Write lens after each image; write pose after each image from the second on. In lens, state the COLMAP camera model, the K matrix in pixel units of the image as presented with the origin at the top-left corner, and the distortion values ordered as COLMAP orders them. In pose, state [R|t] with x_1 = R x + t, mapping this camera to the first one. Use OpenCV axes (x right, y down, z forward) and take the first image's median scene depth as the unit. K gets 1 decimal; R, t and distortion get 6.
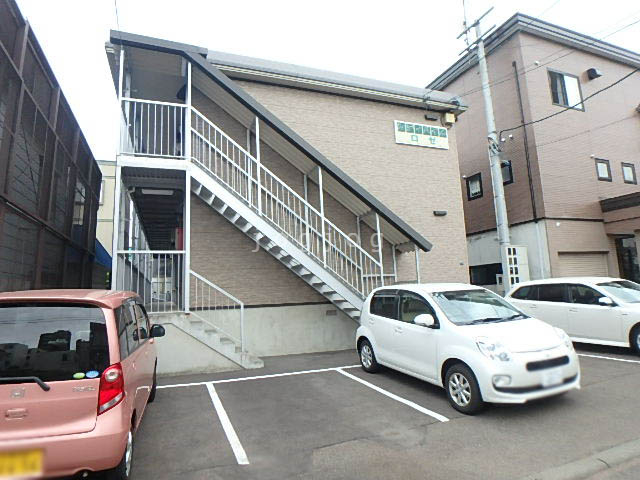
lens RADIAL K [[387.8, 0, 326.8], [0, 387.8, 226.0], [0, 0, 1]] dist [-0.052301, 0.004203]
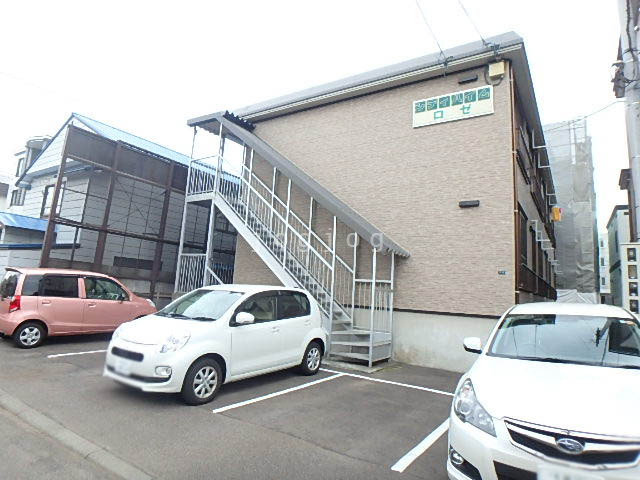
lens RADIAL K [[390.5, 0, 326.5], [0, 390.5, 228.6], [0, 0, 1]] dist [-0.051782, 0.005013]
pose [[0.575055, -0.057820, -0.816069, 1.148548], [0.047733, 0.998171, -0.037086, 0.044744], [0.816721, -0.017627, 0.576763, 0.525032]]
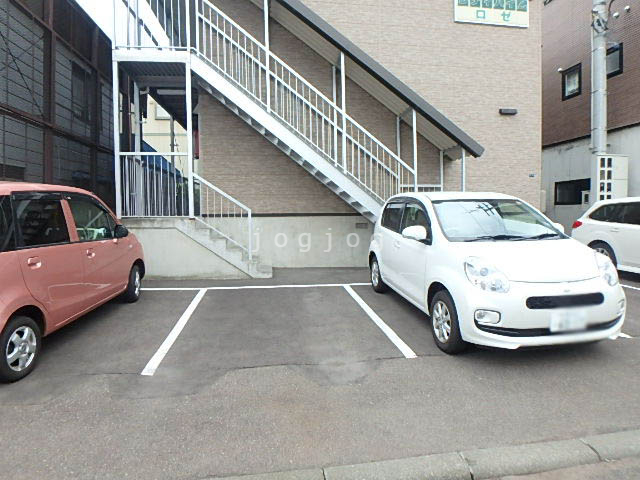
lens RADIAL K [[390.5, 0, 326.5], [0, 390.5, 228.6], [0, 0, 1]] dist [-0.051782, 0.005013]
pose [[0.970463, 0.044001, -0.237205, 0.195880], [0.007614, 0.977151, 0.212409, 0.048415], [0.241132, -0.207941, 0.947954, 0.154032]]
